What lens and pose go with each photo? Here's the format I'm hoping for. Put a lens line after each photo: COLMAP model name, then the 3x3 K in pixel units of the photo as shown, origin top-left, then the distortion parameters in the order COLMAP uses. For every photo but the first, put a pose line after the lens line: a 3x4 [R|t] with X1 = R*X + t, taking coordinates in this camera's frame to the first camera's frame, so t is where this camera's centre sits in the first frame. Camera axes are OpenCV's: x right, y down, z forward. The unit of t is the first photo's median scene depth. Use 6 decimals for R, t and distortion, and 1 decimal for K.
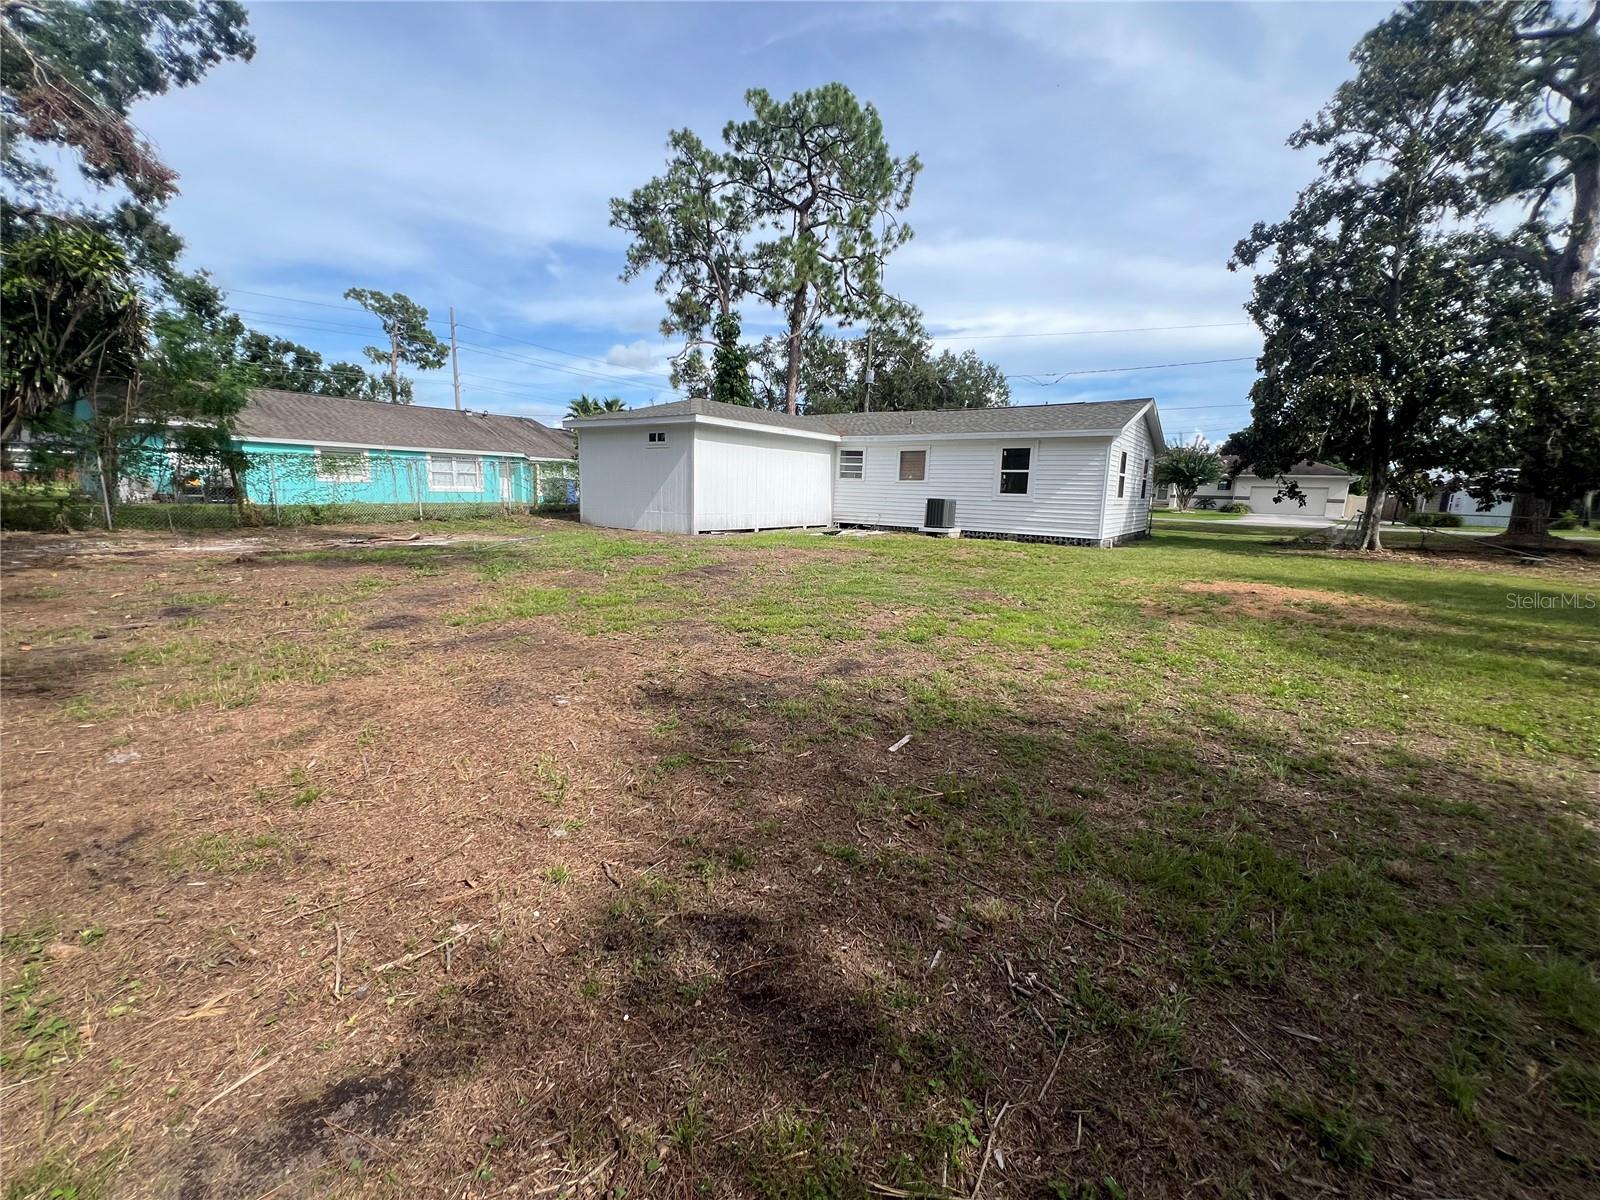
lens RADIAL K [[637.6, 0, 799.3], [0, 637.6, 597.8], [0, 0, 1]] dist [0.000720, 0.000555]
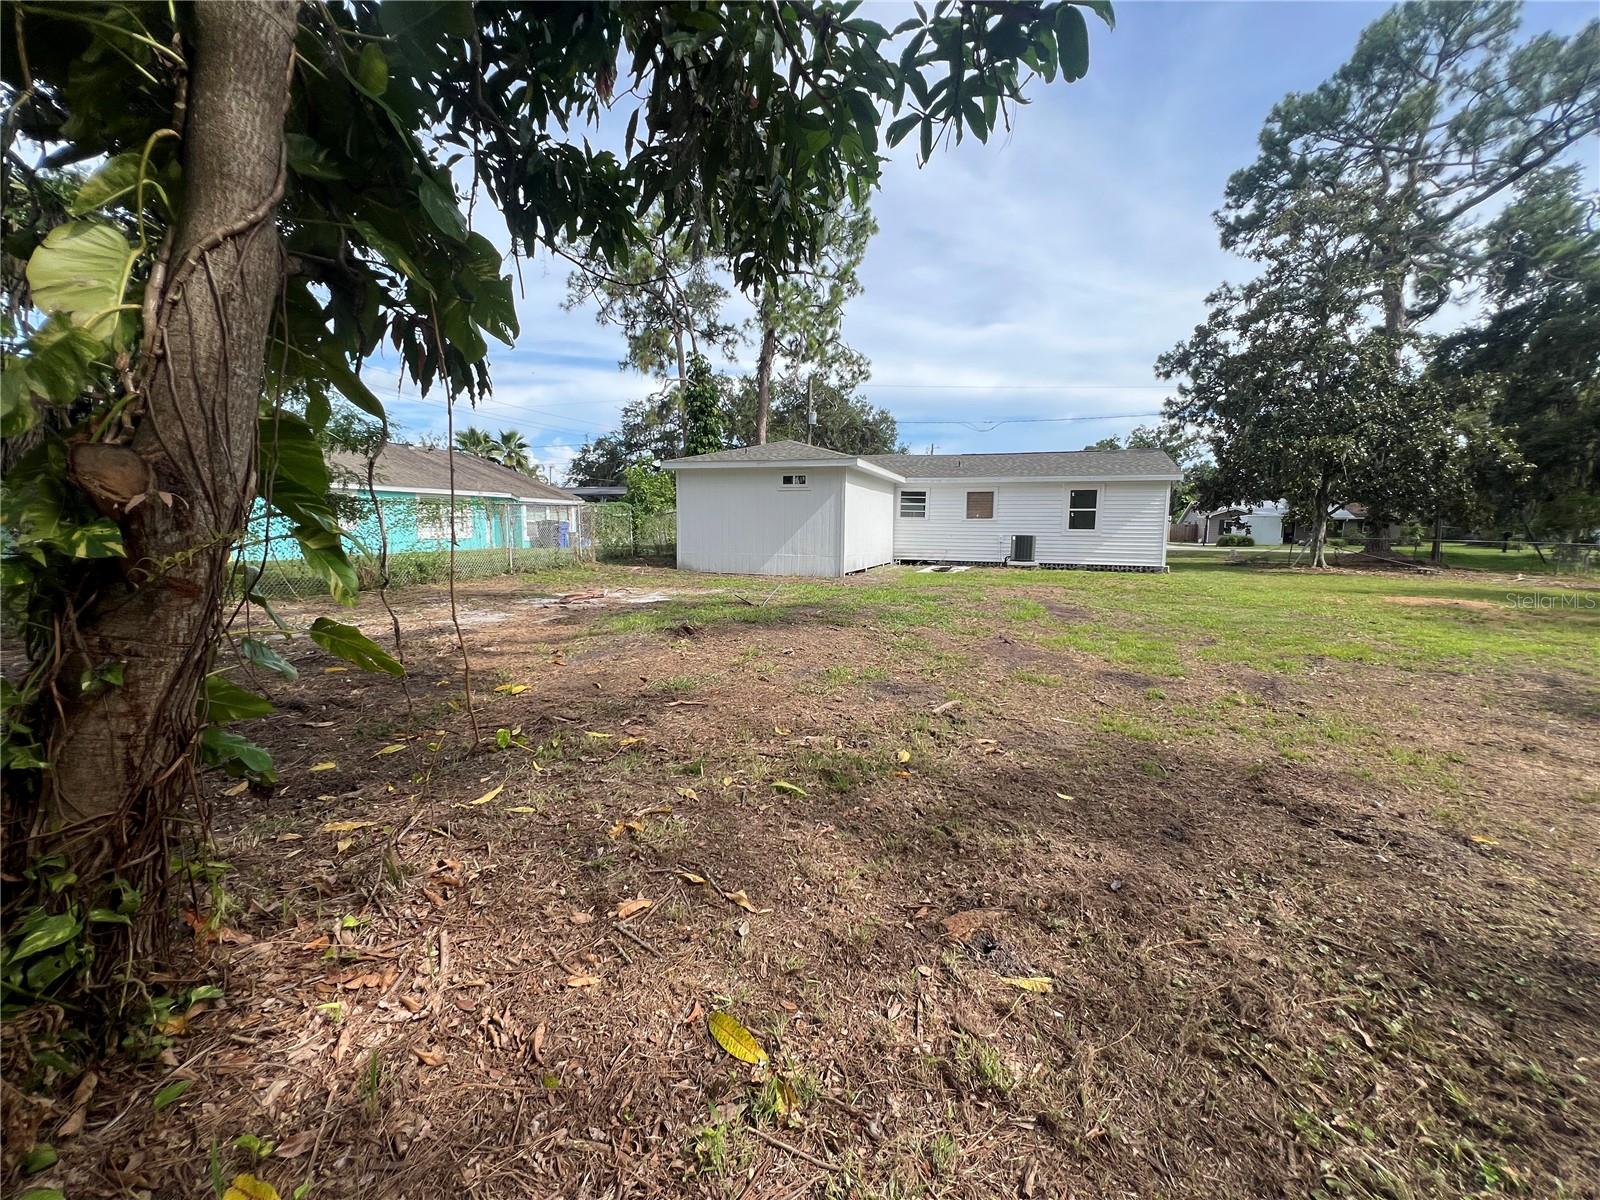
lens RADIAL K [[637.6, 0, 798.7], [0, 637.6, 602.9], [0, 0, 1]] dist [0.000720, 0.000555]
pose [[0.954640, -0.053577, 0.292902, -0.472929], [0.066488, 0.997198, -0.034295, -0.025467], [-0.290244, 0.052214, 0.955527, 0.060462]]
